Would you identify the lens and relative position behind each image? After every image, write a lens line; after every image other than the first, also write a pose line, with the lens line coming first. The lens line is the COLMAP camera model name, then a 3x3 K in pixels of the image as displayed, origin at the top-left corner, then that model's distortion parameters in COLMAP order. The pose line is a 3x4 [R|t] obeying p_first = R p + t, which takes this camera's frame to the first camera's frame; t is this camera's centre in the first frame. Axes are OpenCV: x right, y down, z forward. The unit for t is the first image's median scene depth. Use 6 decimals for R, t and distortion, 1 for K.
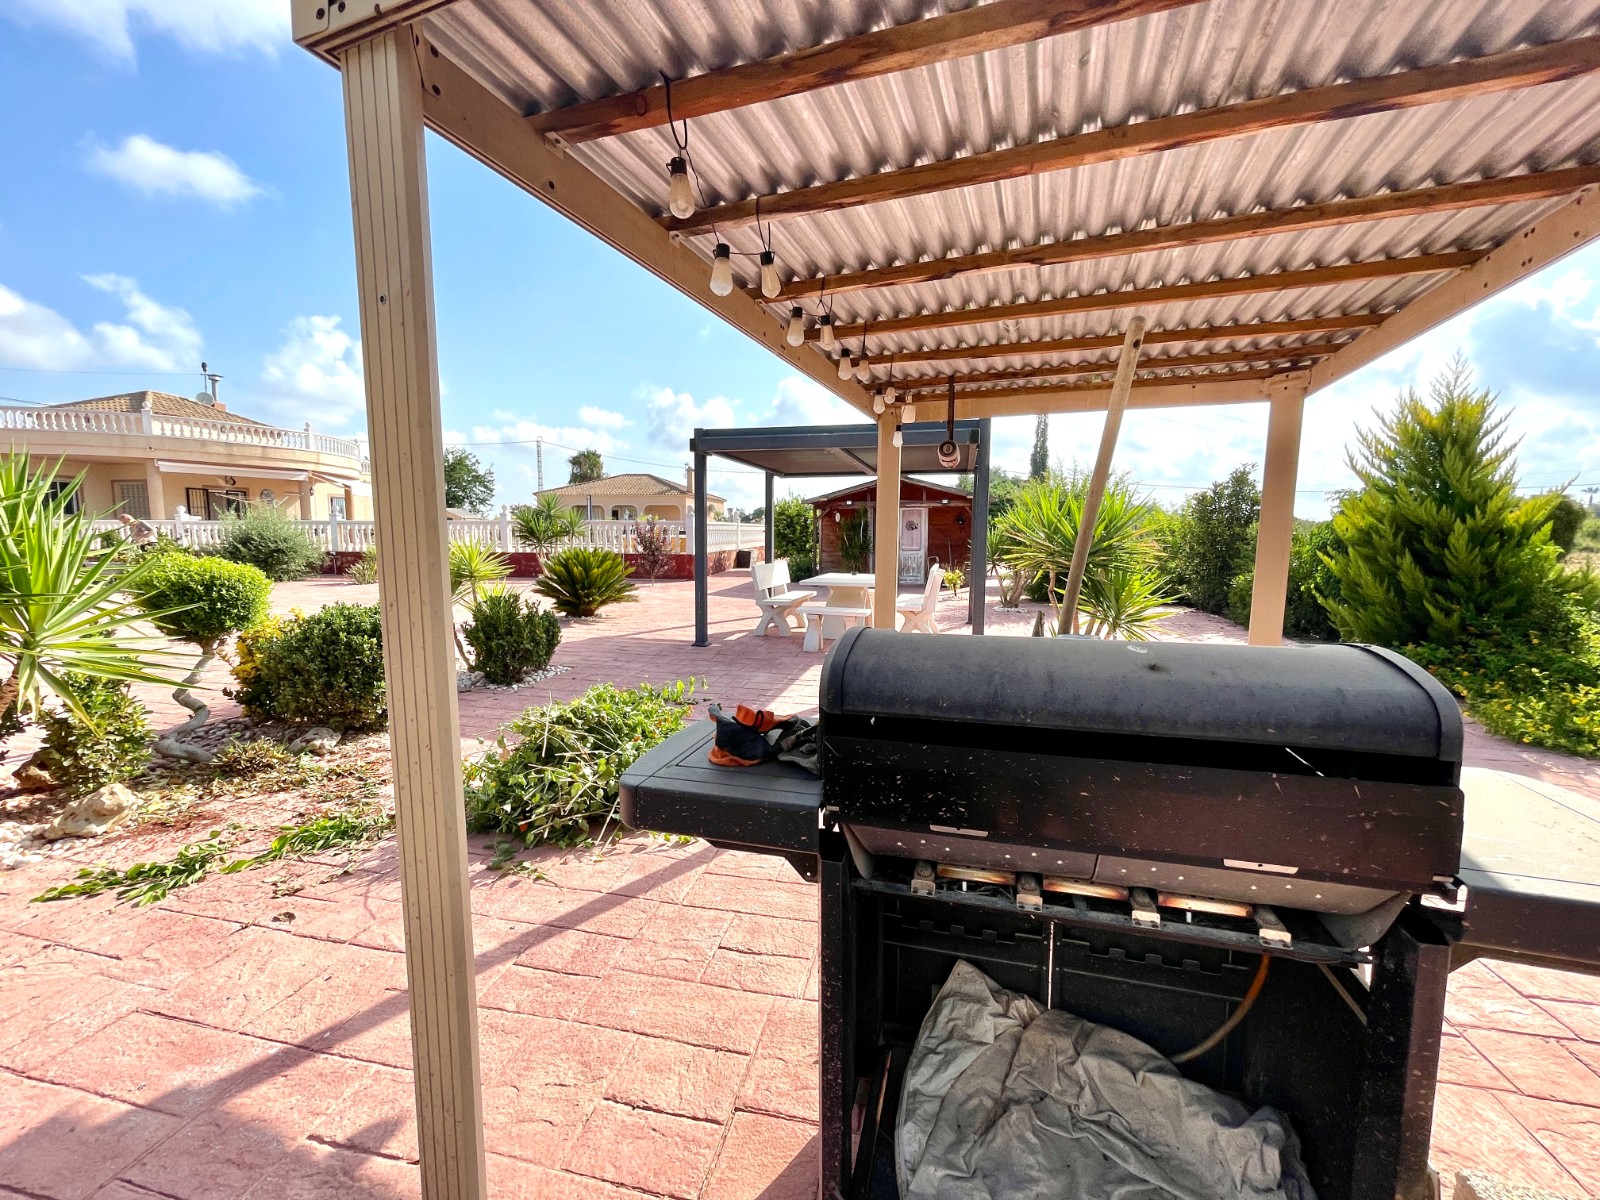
lens RADIAL K [[646.6, 0, 791.6], [0, 646.6, 598.4], [0, 0, 1]] dist [-0.001454, -0.000036]
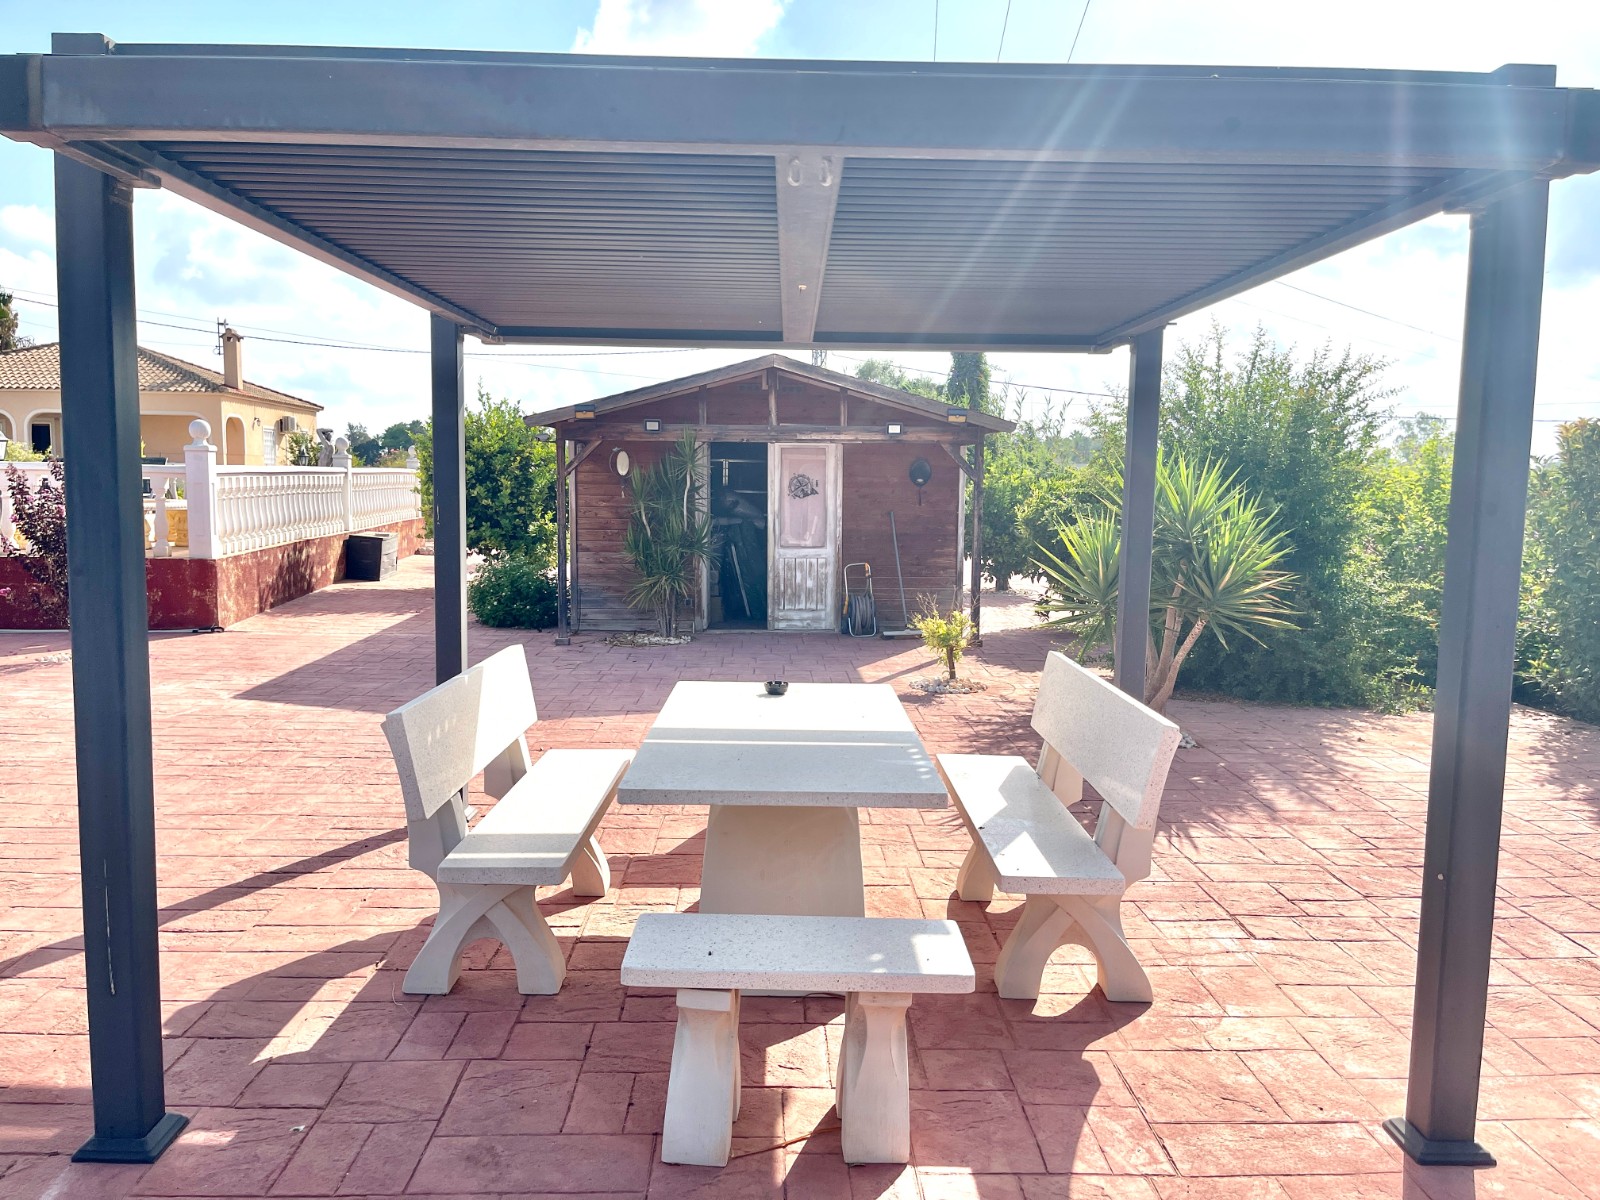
lens RADIAL K [[1188.8, 0, 805.5], [0, 1188.8, 601.6], [0, 0, 1]] dist [0.027328, -0.001181]
pose [[0.961751, -0.015584, 0.273481, -0.015752], [0.014752, 0.999878, 0.005099, -0.039612], [-0.273527, -0.000870, 0.961864, 0.255356]]
